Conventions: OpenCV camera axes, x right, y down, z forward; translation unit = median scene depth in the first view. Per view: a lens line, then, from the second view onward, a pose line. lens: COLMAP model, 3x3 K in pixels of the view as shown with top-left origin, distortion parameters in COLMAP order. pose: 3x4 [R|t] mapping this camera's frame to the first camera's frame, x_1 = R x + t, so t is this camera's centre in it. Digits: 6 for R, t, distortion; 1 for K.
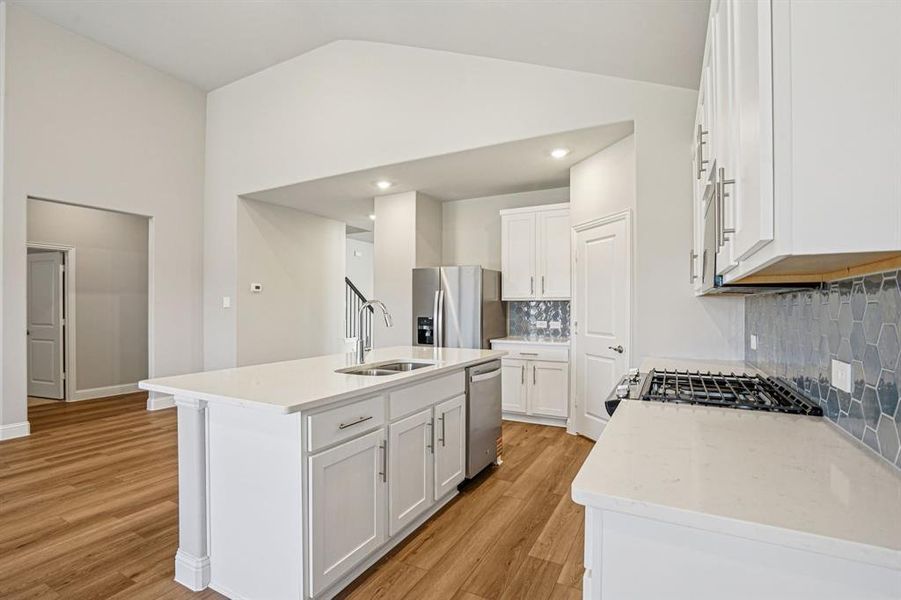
lens RADIAL K [[429.5, 0, 446.3], [0, 429.5, 304.6], [0, 0, 1]] dist [-0.045879, 0.011408]
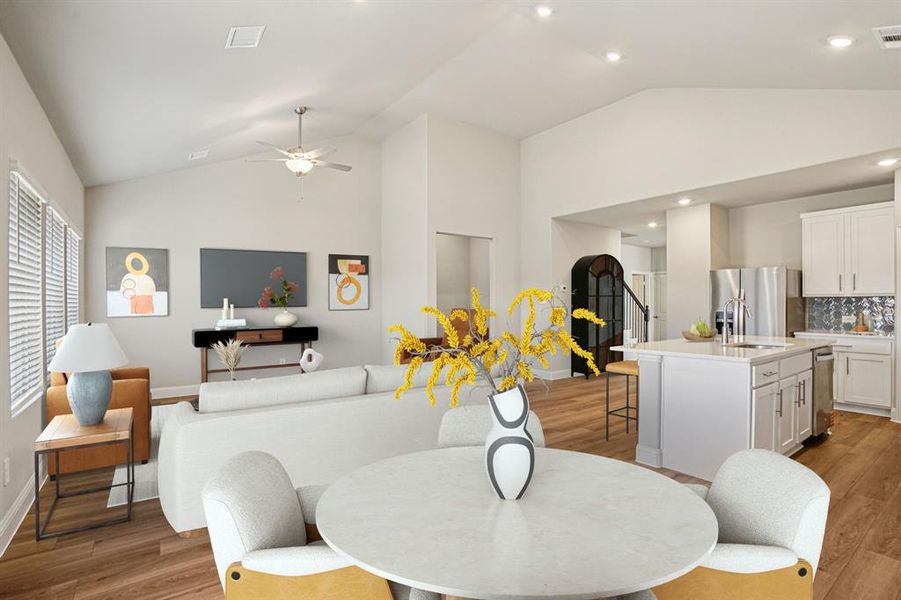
lens RADIAL K [[429.5, 0, 444.2], [0, 429.5, 301.2], [0, 0, 1]] dist [-0.045879, 0.011408]
pose [[0.900863, -0.004388, -0.434081, -0.278591], [0.004237, 0.999990, -0.001314, -0.001346], [0.434083, -0.000655, 0.900873, -0.419502]]
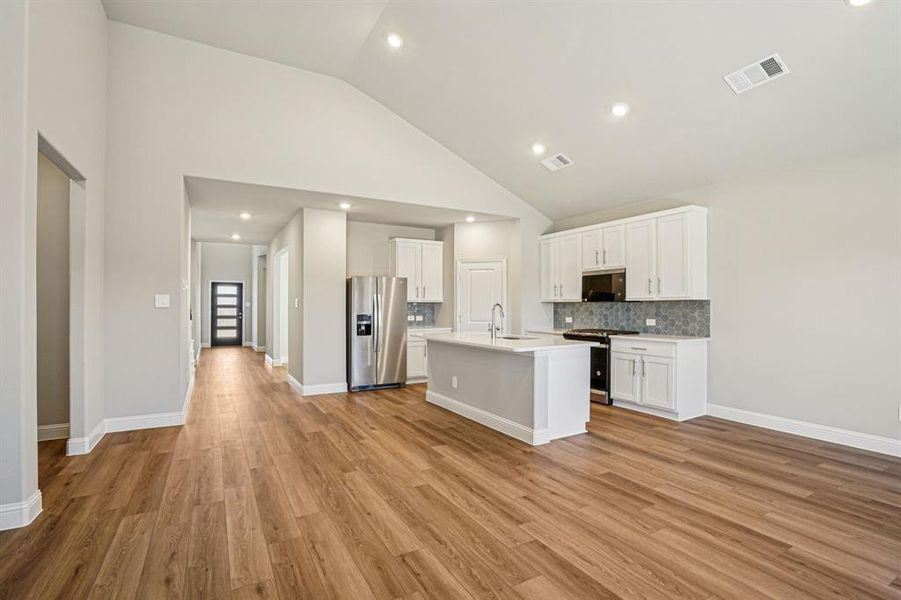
lens RADIAL K [[429.5, 0, 446.2], [0, 429.5, 305.3], [0, 0, 1]] dist [-0.045879, 0.011408]
pose [[0.533580, -0.000276, 0.845750, -1.186050], [-0.005155, 0.999980, 0.003578, -0.005305], [-0.845734, -0.006269, 0.533568, 0.129050]]
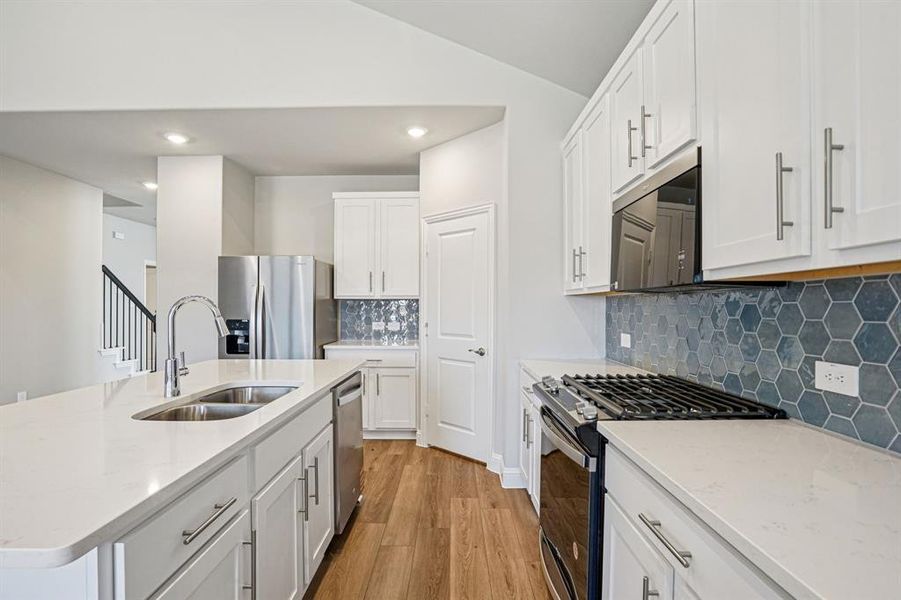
lens RADIAL K [[429.5, 0, 445.9], [0, 429.5, 308.6], [0, 0, 1]] dist [-0.045879, 0.011408]
pose [[0.884921, -0.002109, 0.465736, -0.085825], [-0.002658, 0.999951, 0.009578, 0.001435], [-0.465733, -0.009714, 0.884872, 0.174527]]
